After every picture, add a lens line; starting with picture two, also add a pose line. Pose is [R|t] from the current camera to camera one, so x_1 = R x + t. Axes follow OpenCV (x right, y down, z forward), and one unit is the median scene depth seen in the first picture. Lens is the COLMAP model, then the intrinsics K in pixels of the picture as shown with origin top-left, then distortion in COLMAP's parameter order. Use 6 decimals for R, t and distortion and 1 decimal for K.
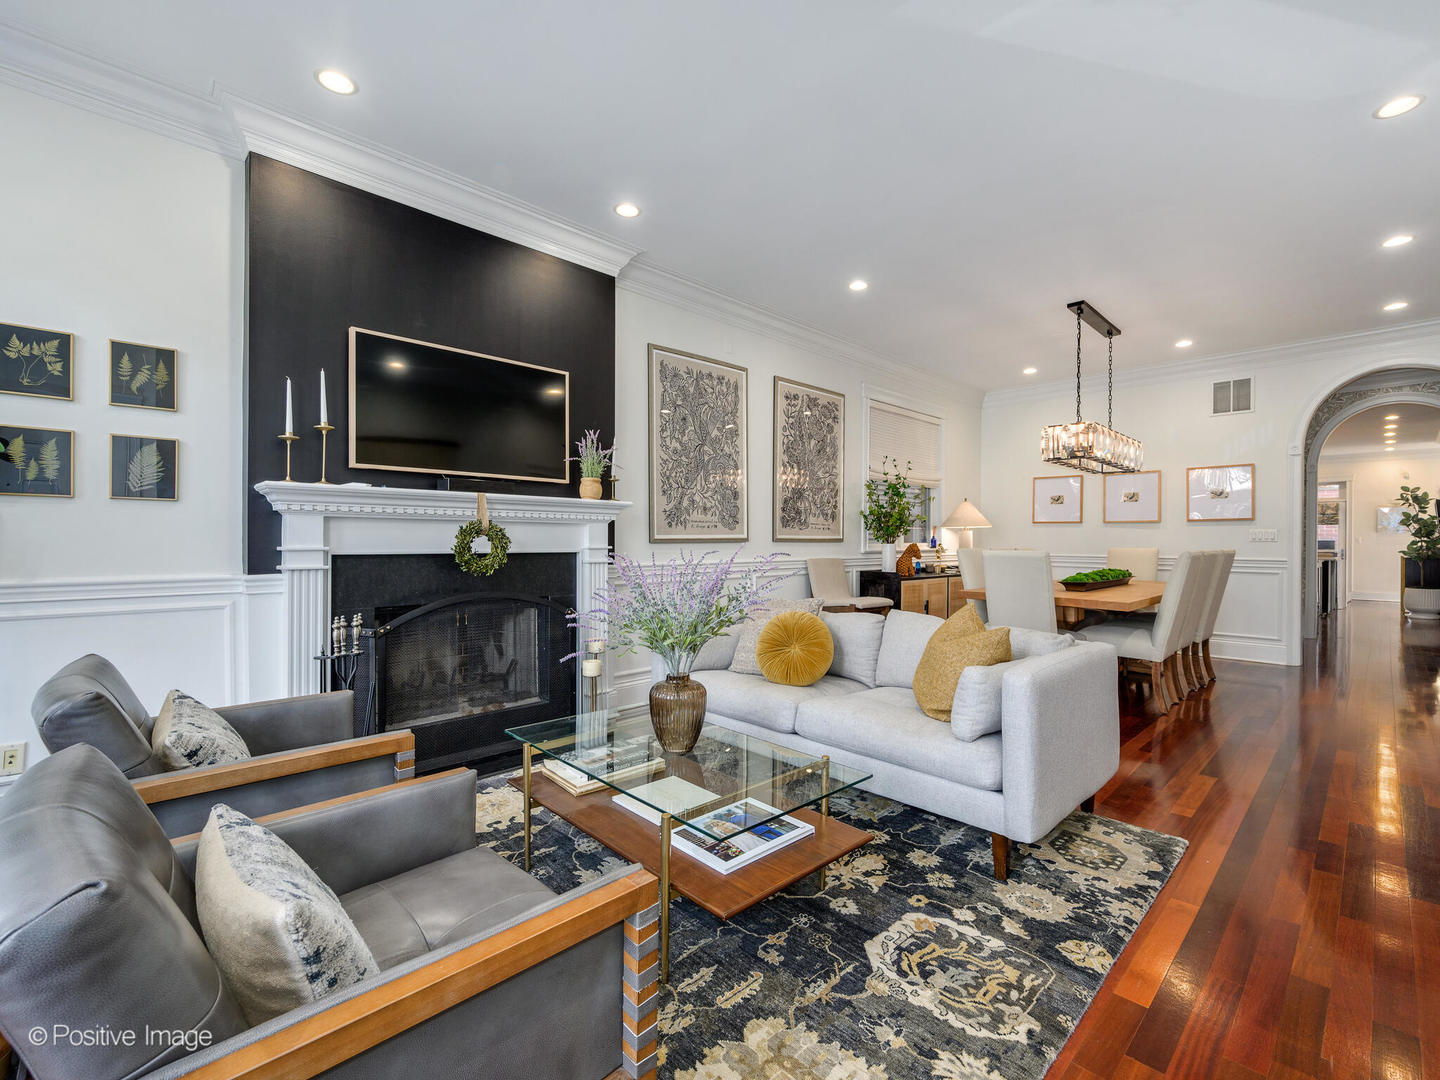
lens RADIAL K [[655.0, 0, 747.5], [0, 655.0, 541.3], [0, 0, 1]] dist [0.001611, -0.000720]
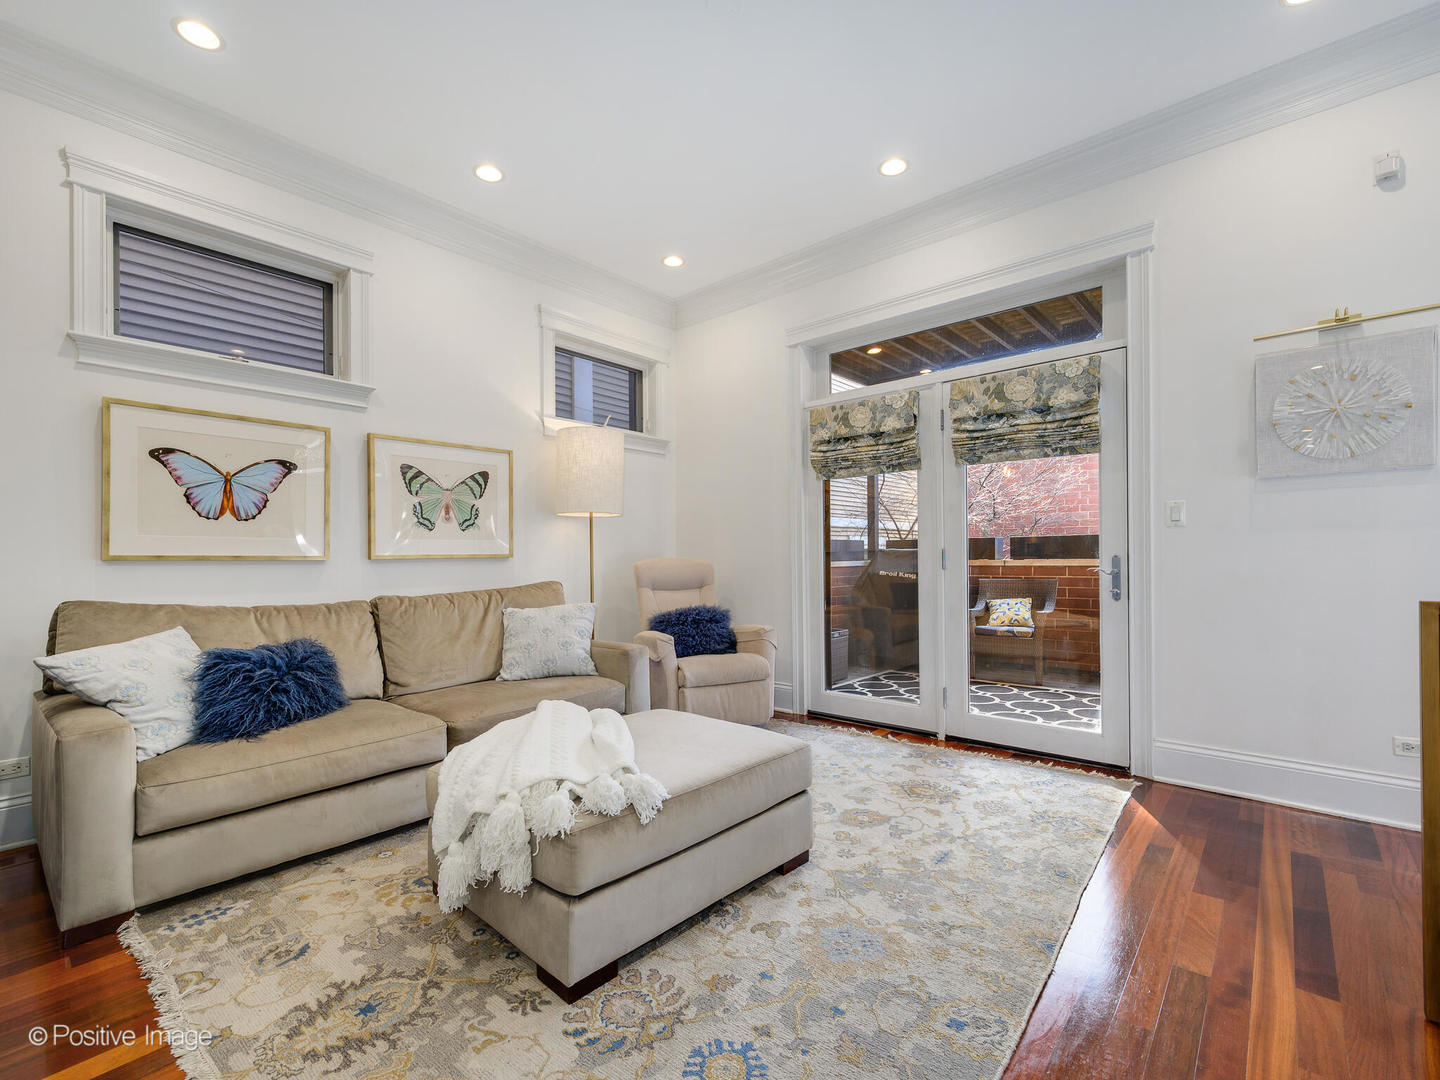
lens RADIAL K [[641.2, 0, 728.0], [0, 641.2, 551.1], [0, 0, 1]] dist [0.000794, 0.000266]
pose [[0.998131, -0.011950, 0.059936, 2.177487], [0.012454, 0.999890, -0.008033, 0.030057], [-0.059833, 0.008764, 0.998170, 2.251877]]
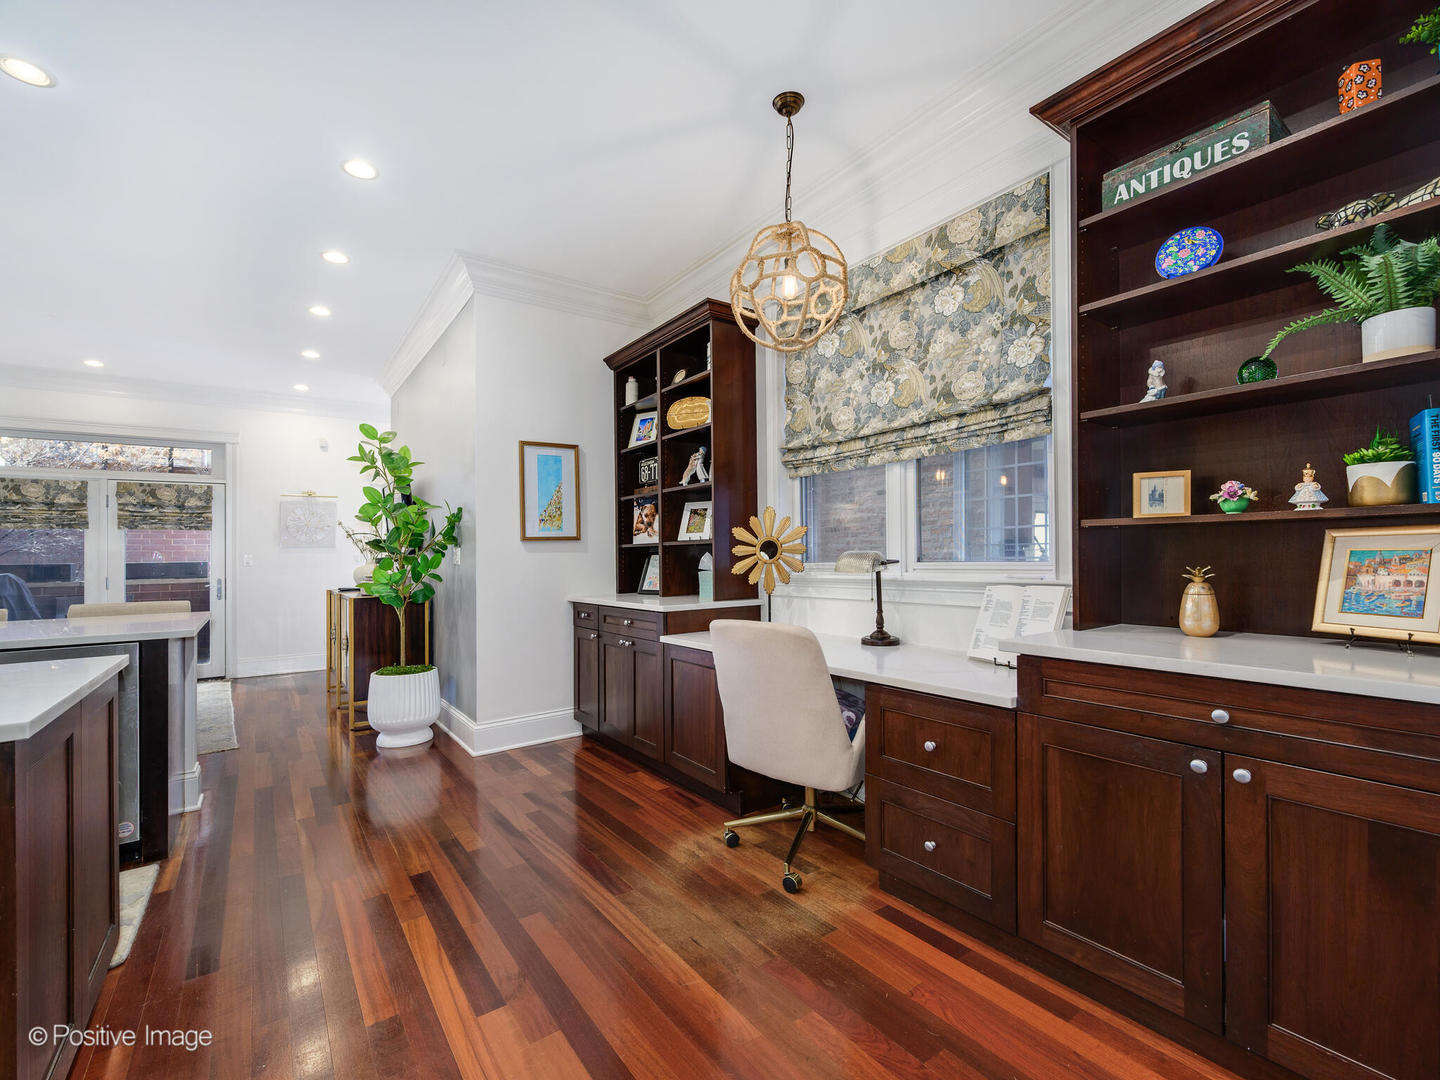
lens RADIAL K [[644.3, 0, 711.9], [0, 644.3, 548.5], [0, 0, 1]] dist [0.004381, -0.000469]
pose [[0.183752, 0.005650, 0.982956, 1.420072], [0.018571, 0.999785, -0.009218, 0.000789], [-0.982797, 0.019948, 0.183607, 1.558972]]
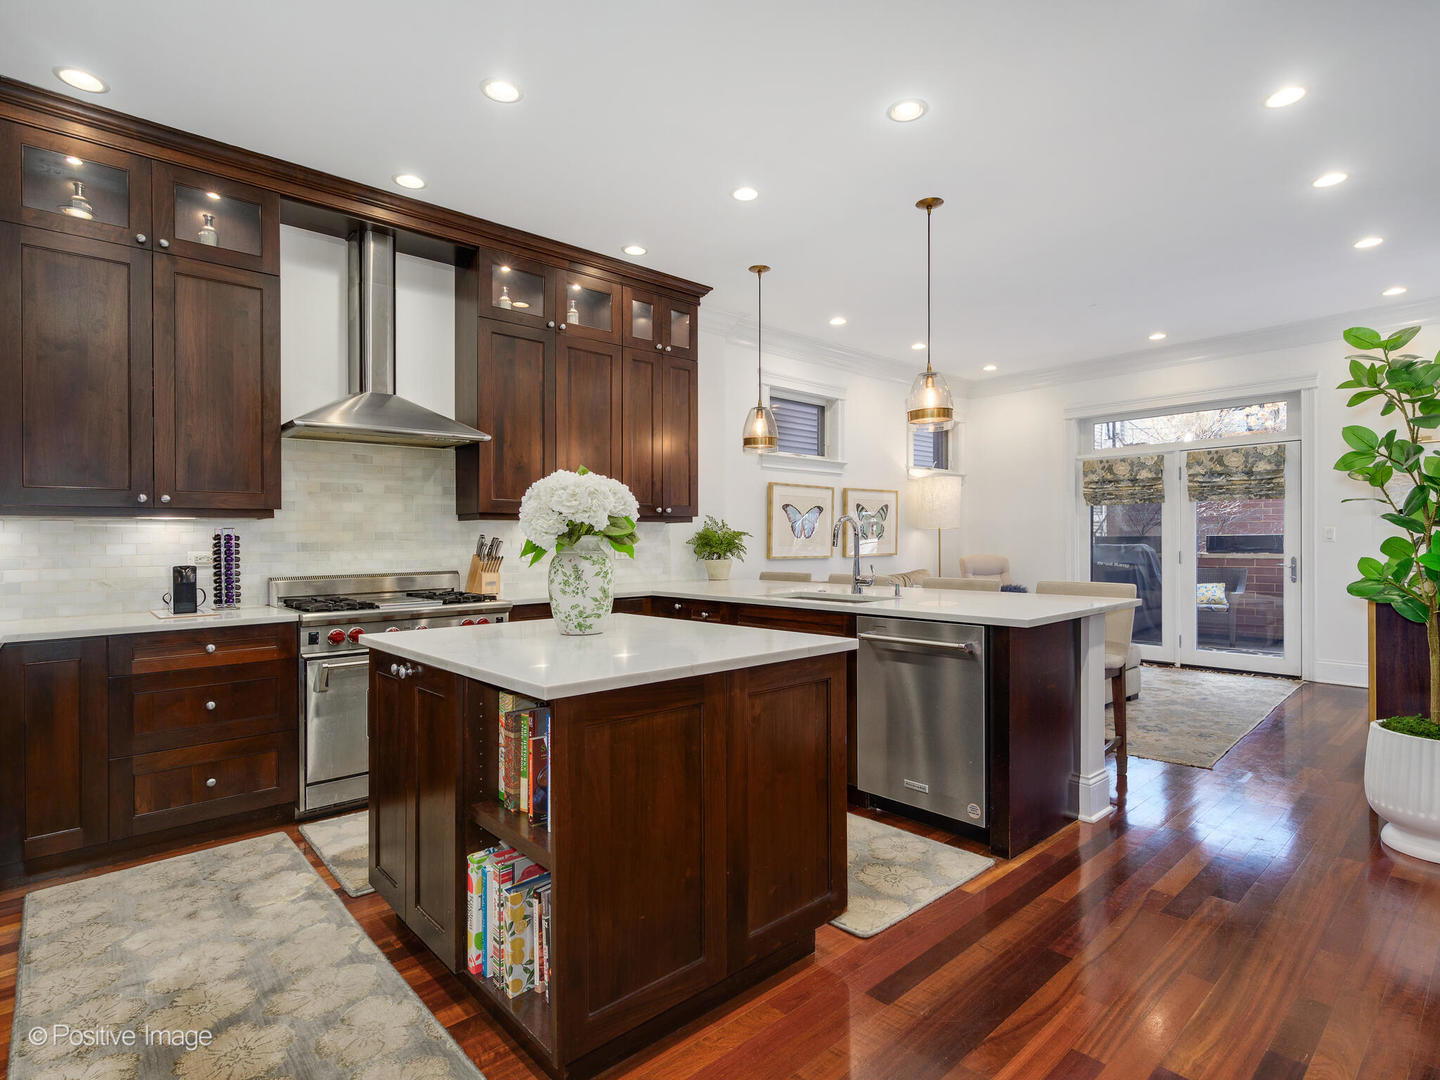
lens RADIAL K [[708.5, 0, 727.7], [0, 708.5, 538.7], [0, 0, 1]] dist [-0.001729, -0.000565]
pose [[0.997035, -0.012273, -0.075960, 1.692969], [0.012192, 0.999925, -0.001521, -0.009032], [0.075973, 0.000591, 0.997110, 1.534433]]
